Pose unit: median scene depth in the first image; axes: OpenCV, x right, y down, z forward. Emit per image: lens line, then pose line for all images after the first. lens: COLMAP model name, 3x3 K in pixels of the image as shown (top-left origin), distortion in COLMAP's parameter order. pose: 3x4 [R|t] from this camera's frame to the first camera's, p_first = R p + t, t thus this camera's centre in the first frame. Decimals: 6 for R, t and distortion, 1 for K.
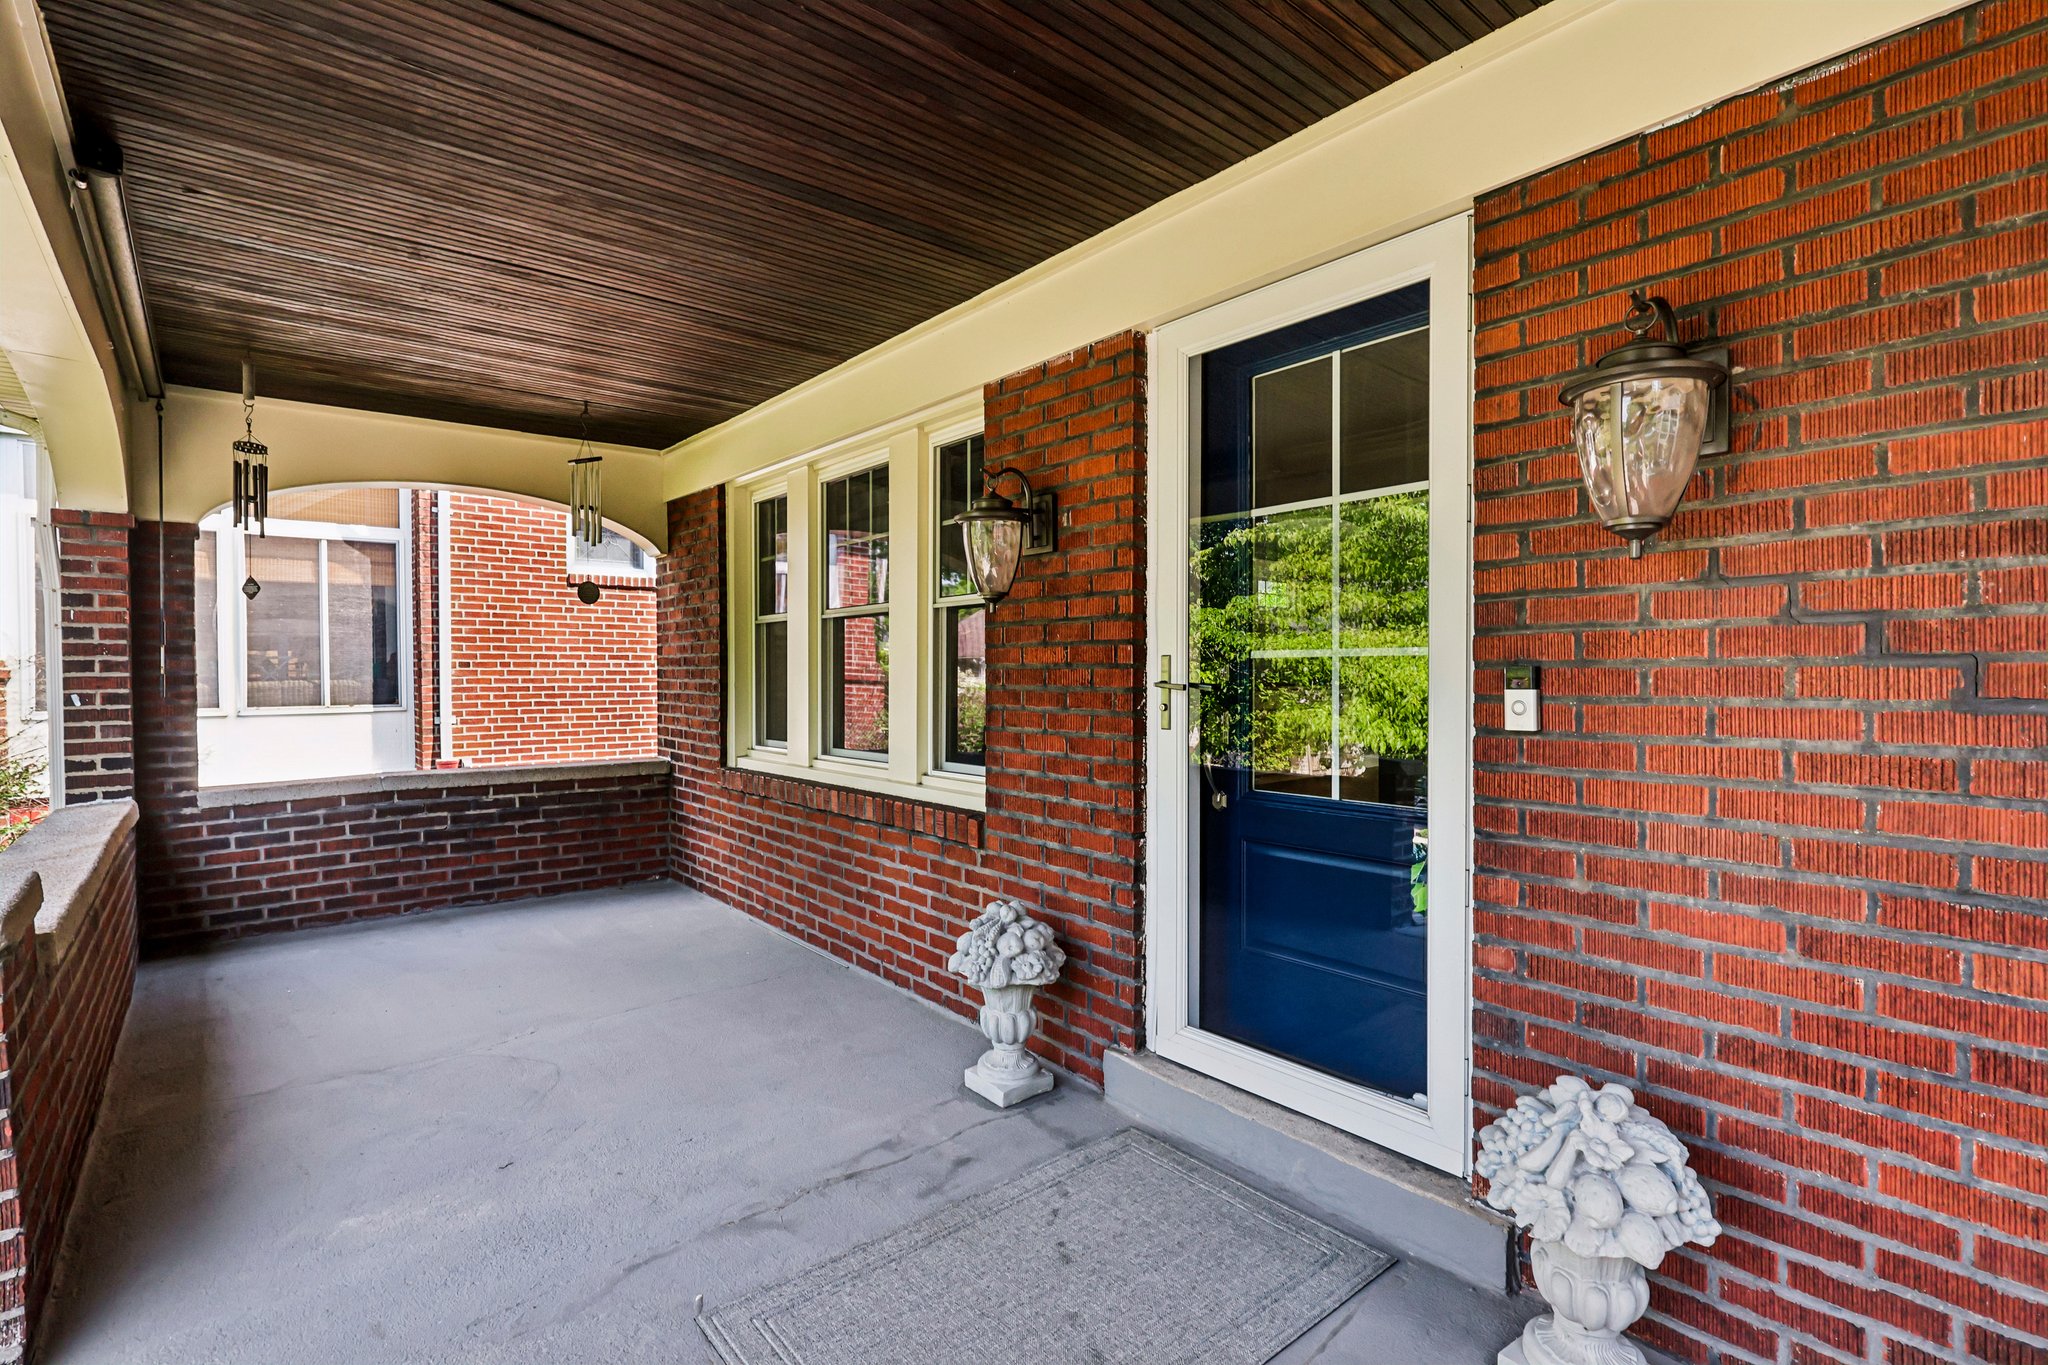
lens RADIAL K [[955.9, 0, 1024.0], [0, 955.9, 682.5], [0, 0, 1]] dist [0.004144, -0.000273]
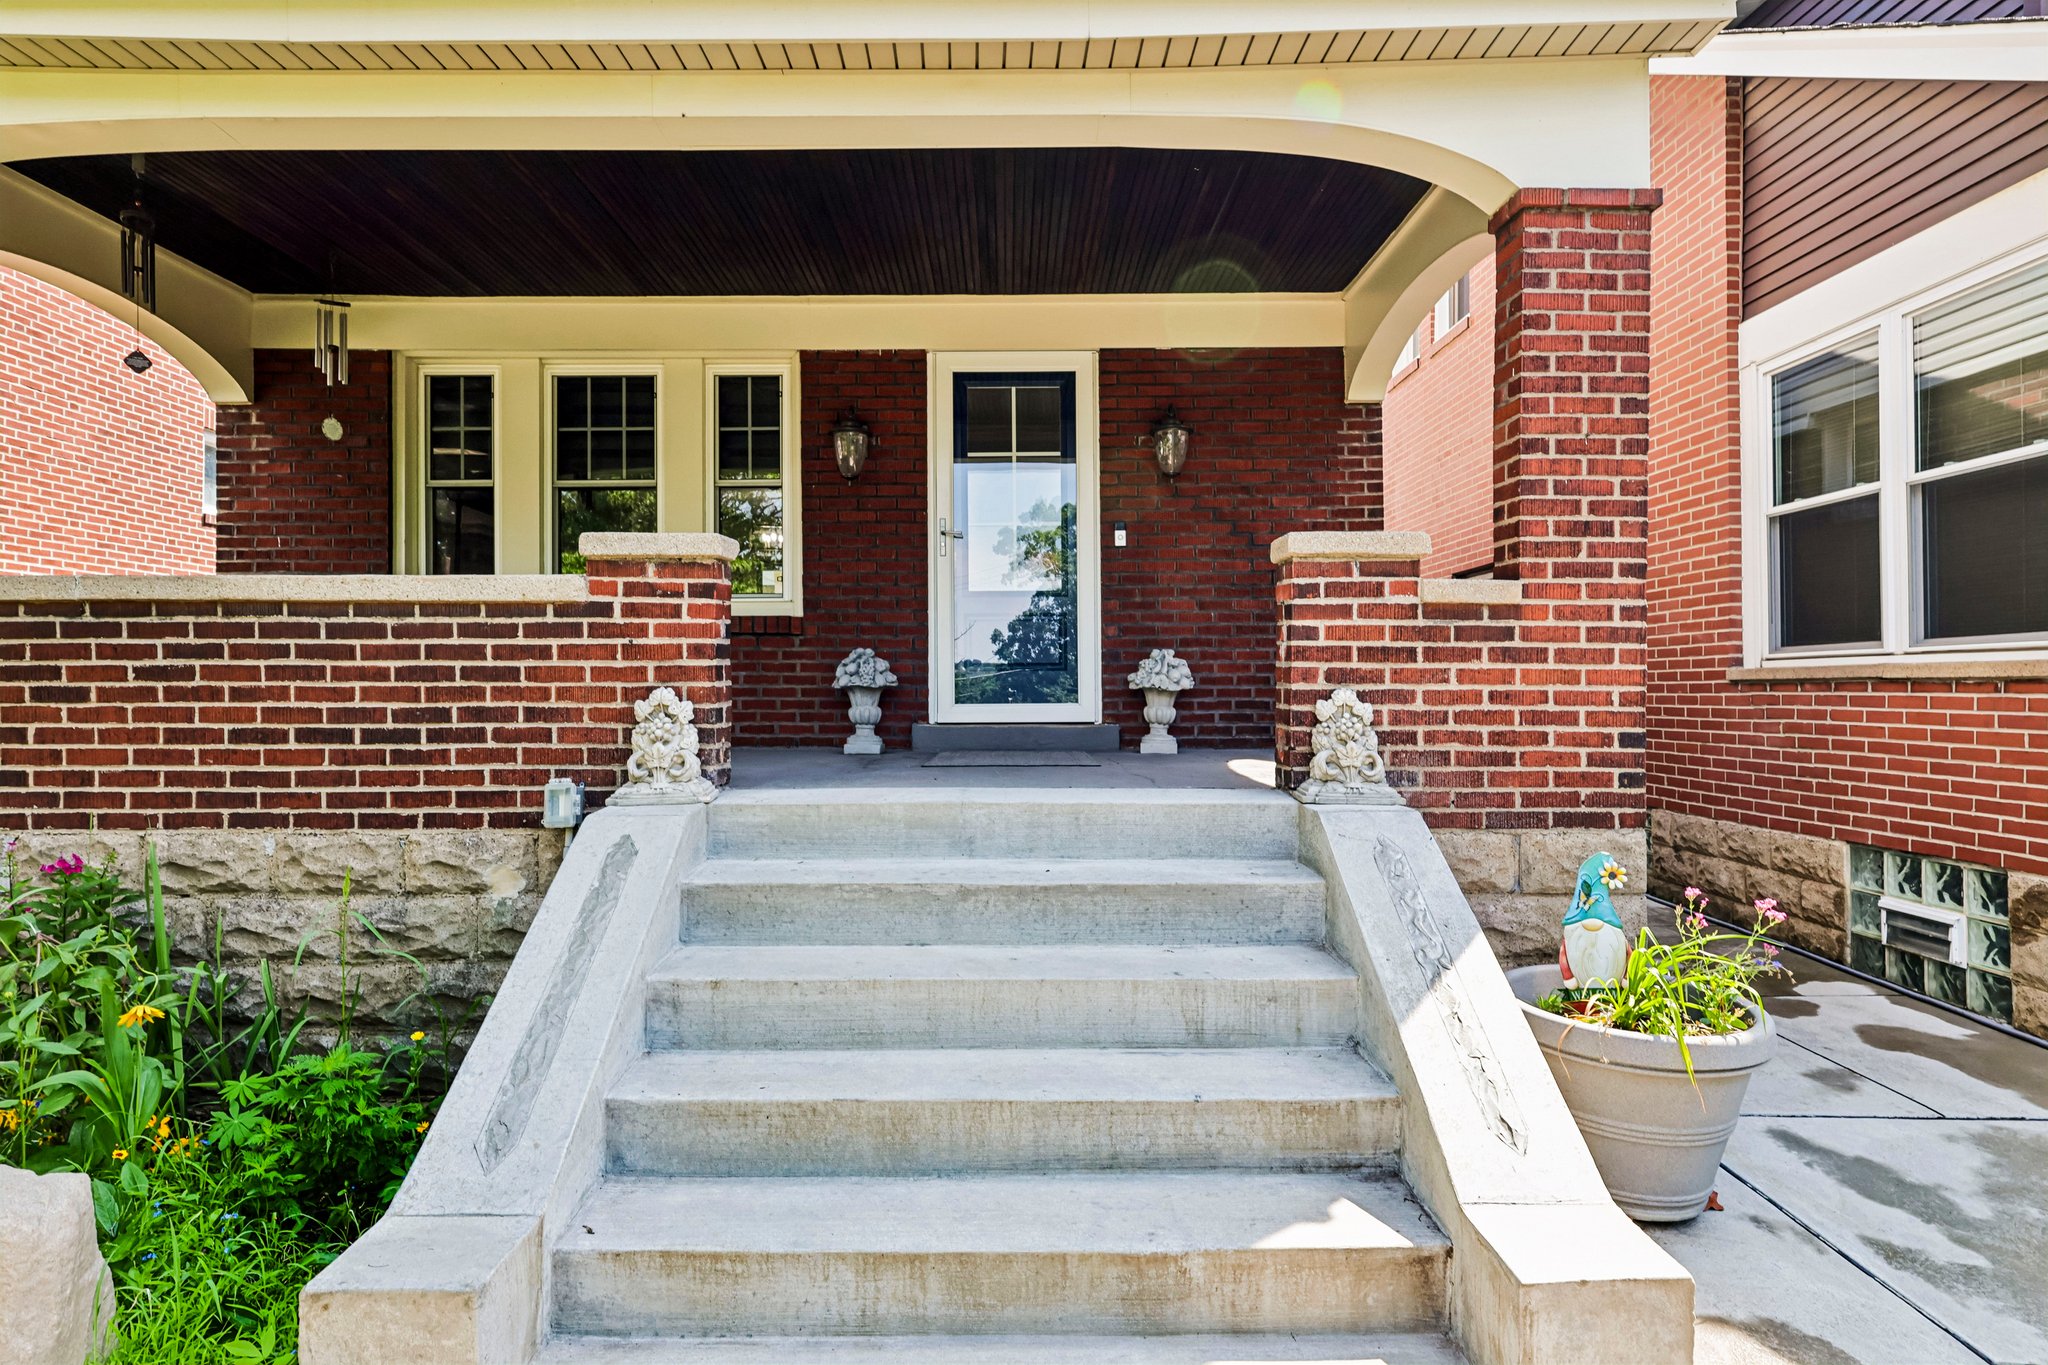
lens RADIAL K [[1120.0, 0, 1024.0], [0, 1120.0, 682.5], [0, 0, 1]] dist [0.000791, 0.002202]
pose [[0.640744, 0.014477, 0.767618, -1.508013], [0.009036, 0.999611, -0.026395, 0.371931], [-0.767701, 0.023848, 0.640364, -0.603265]]
